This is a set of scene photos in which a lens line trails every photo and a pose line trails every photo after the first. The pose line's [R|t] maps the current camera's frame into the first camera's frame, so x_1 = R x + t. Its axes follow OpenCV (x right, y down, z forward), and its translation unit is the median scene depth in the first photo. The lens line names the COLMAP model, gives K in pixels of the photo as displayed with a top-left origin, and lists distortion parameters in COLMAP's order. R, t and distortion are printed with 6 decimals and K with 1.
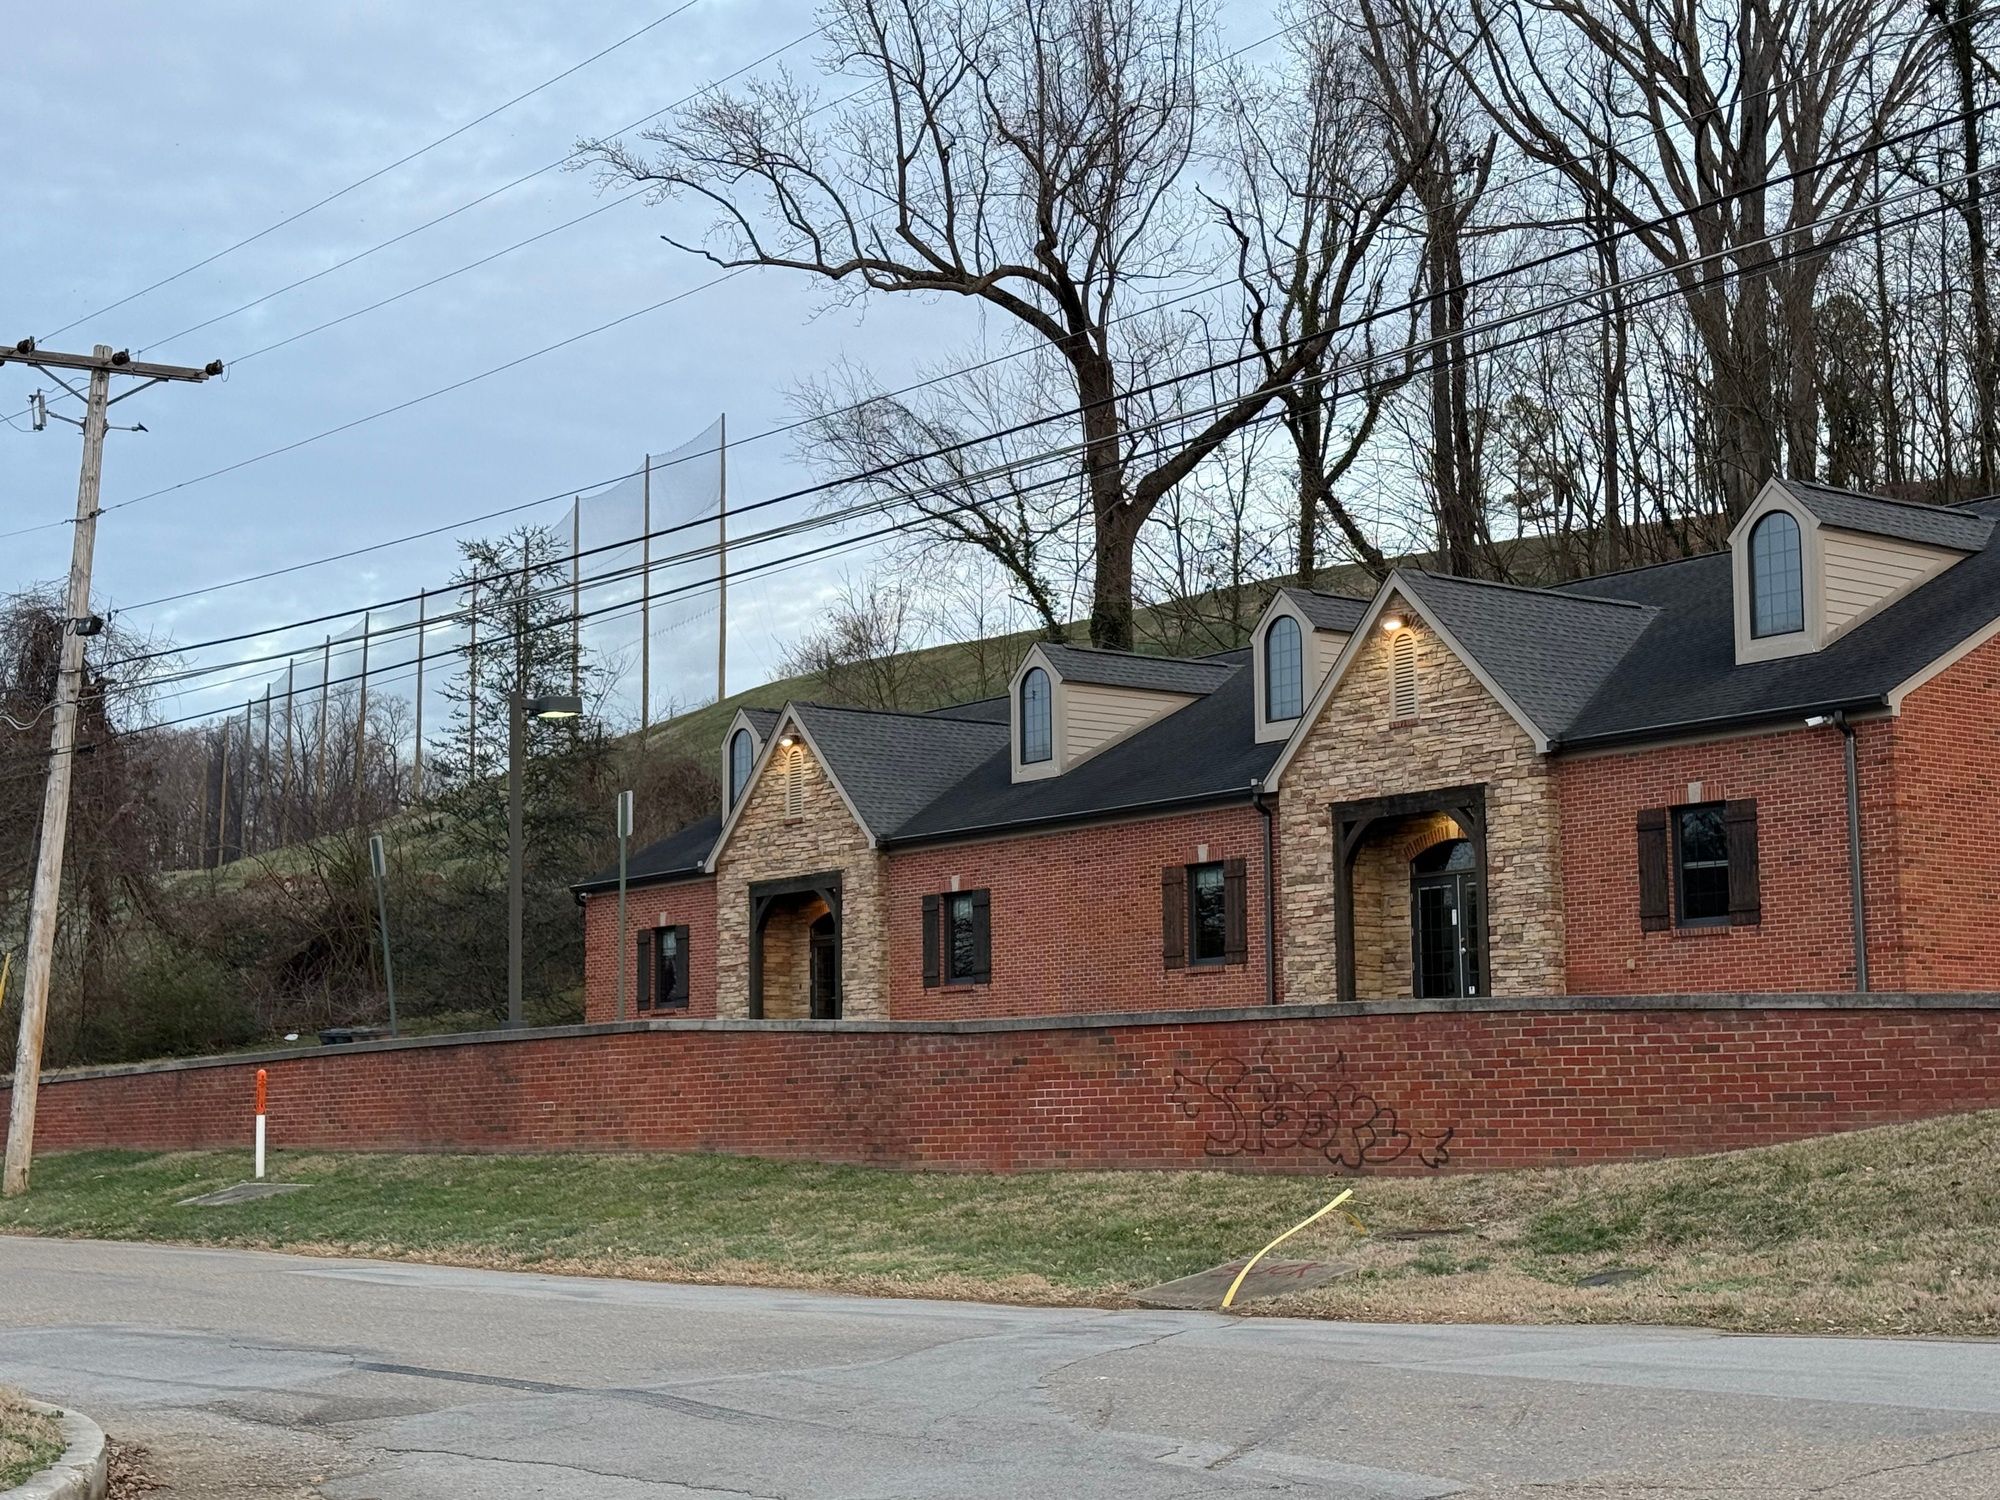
lens RADIAL K [[3053.0, 0, 1000.0], [0, 3053.0, 750.0], [0, 0, 1]] dist [0.175450, 0.063268]
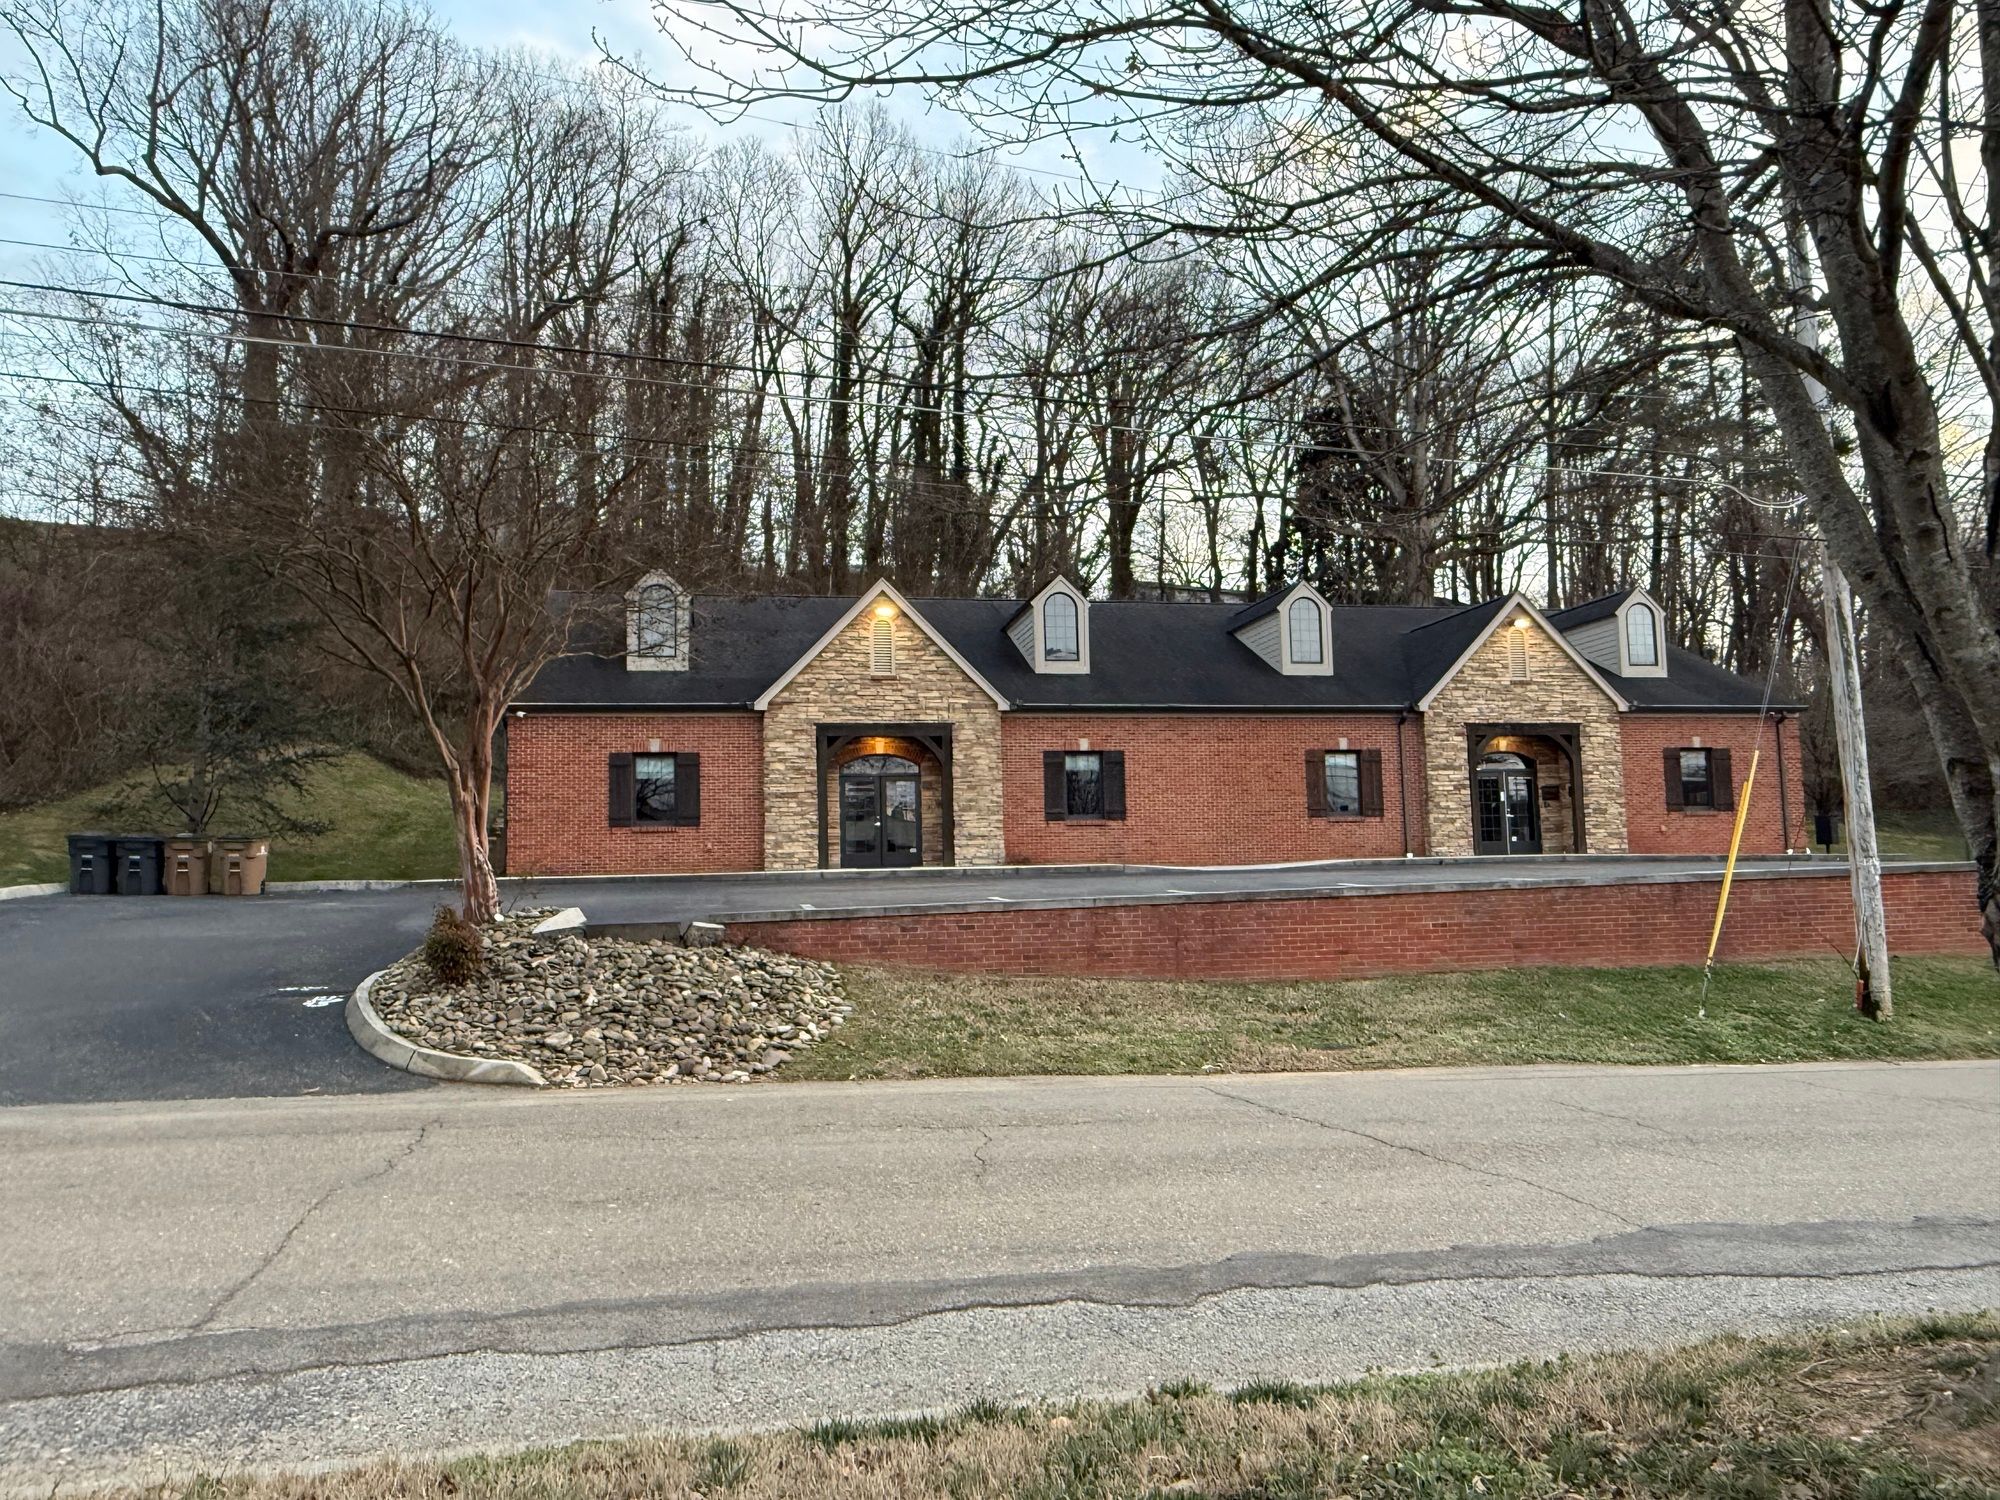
lens RADIAL K [[1076.0, 0, 945.8], [0, 1076.0, 794.9], [0, 0, 1]] dist [0.000304, 0.000048]
pose [[0.479605, 0.059339, 0.875476, -0.435794], [-0.096483, 0.995228, -0.014600, 0.075112], [-0.872164, -0.077466, 0.483041, 0.789935]]
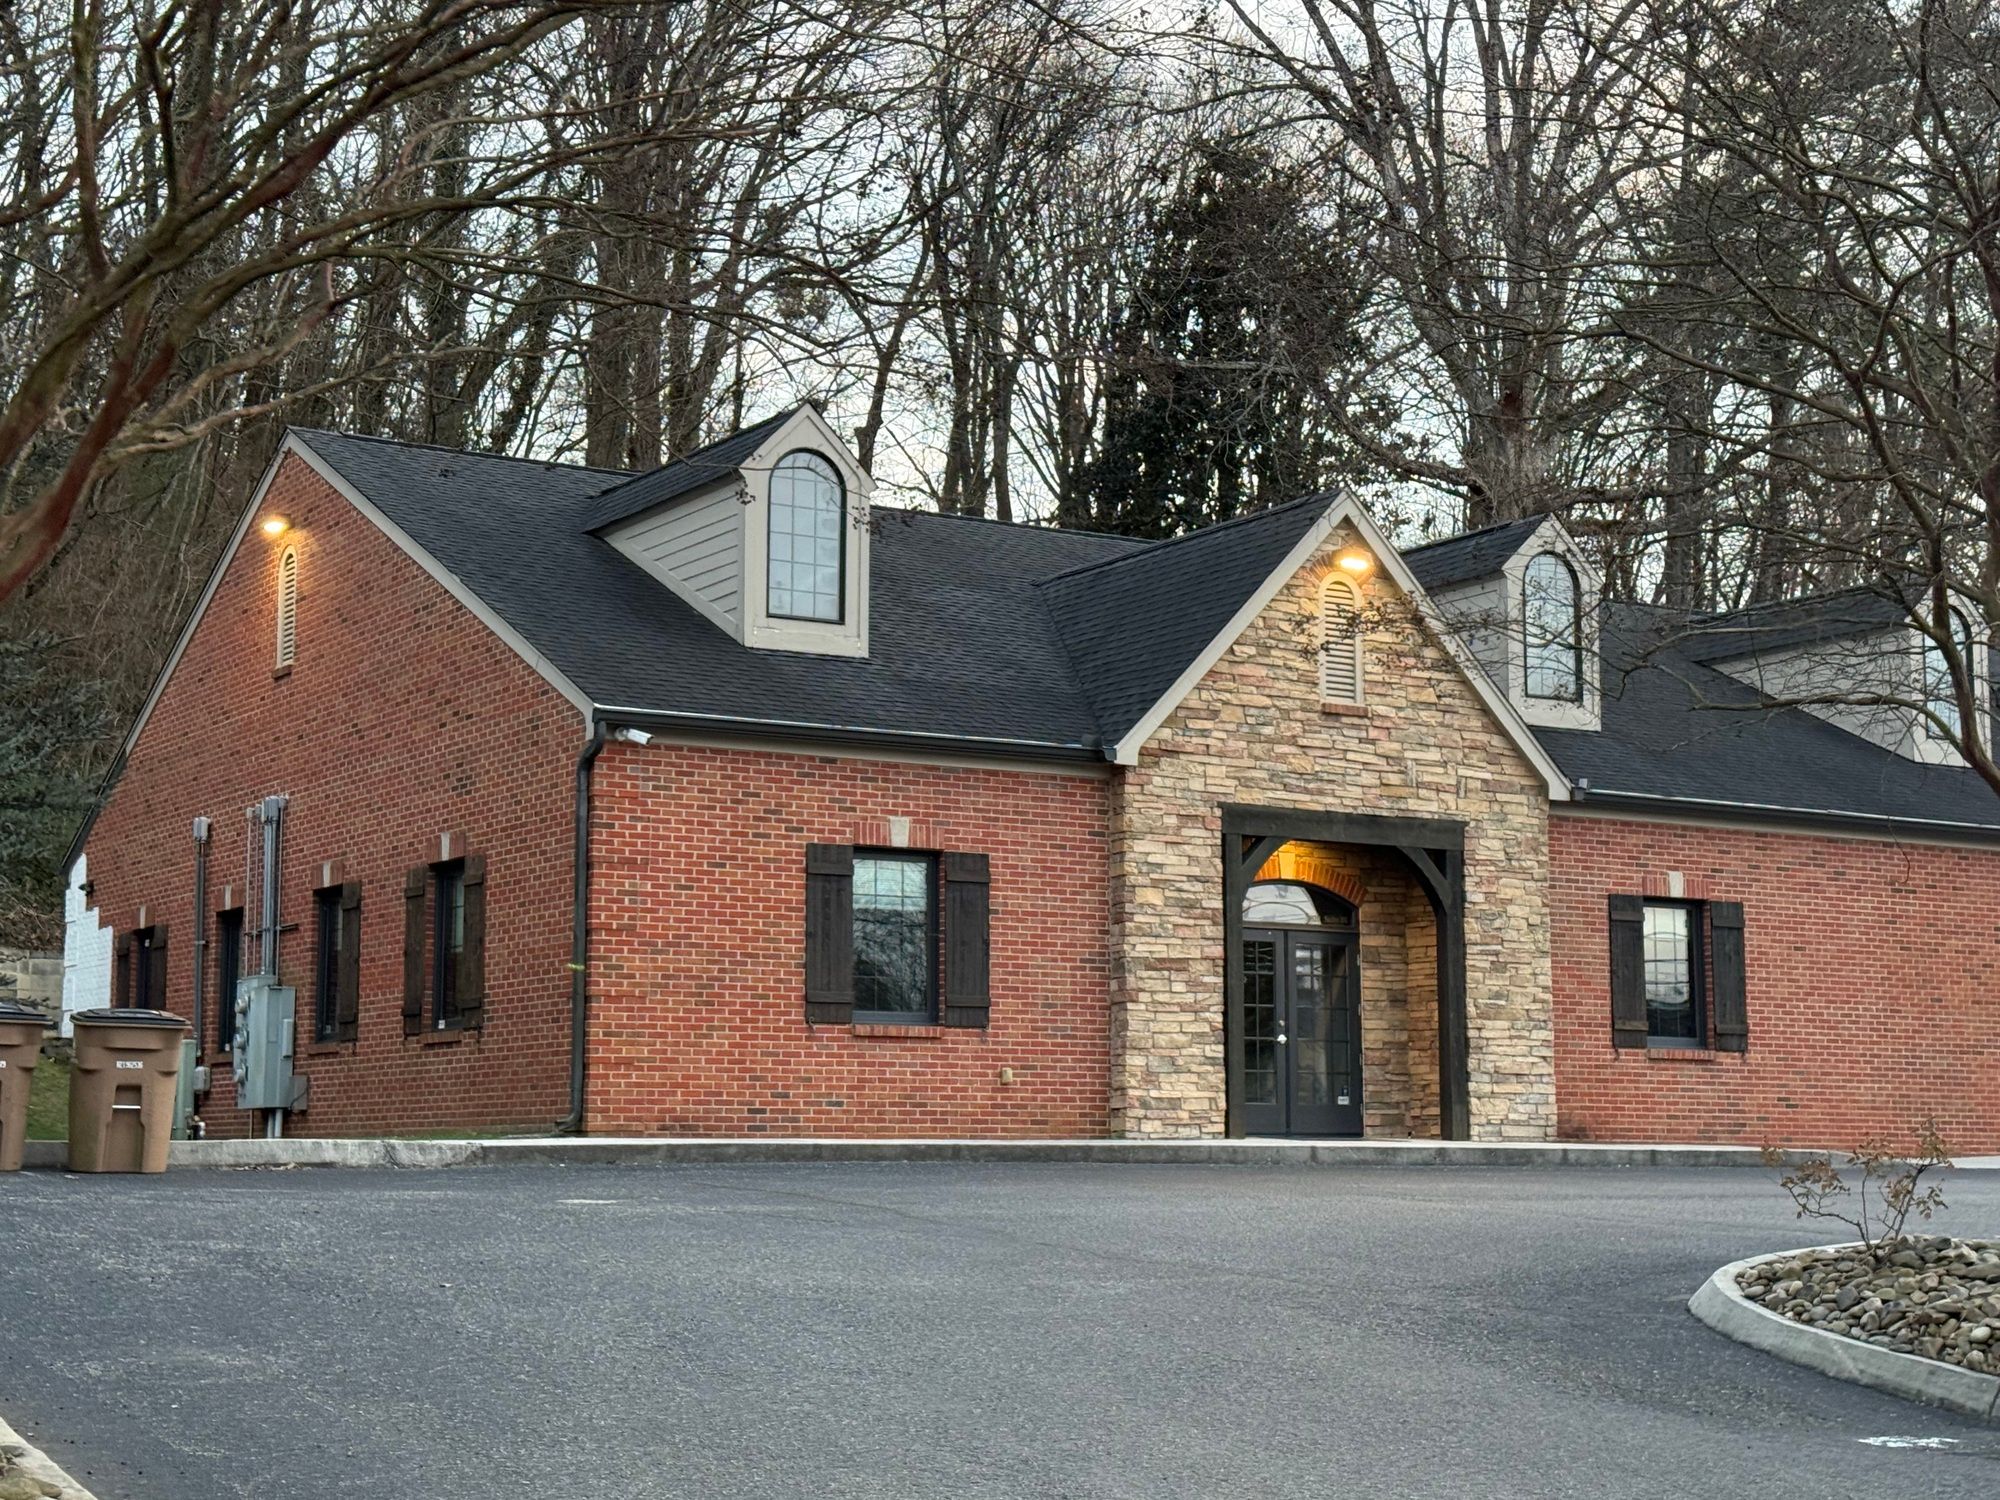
lens RADIAL K [[3053.0, 0, 1000.0], [0, 3053.0, 750.0], [0, 0, 1]] dist [0.175450, 0.063268]
pose [[0.097835, 0.137139, 0.985708, -0.619967], [-0.133553, 0.983310, -0.123550, 0.107686], [-0.986201, -0.119557, 0.114518, 1.023313]]
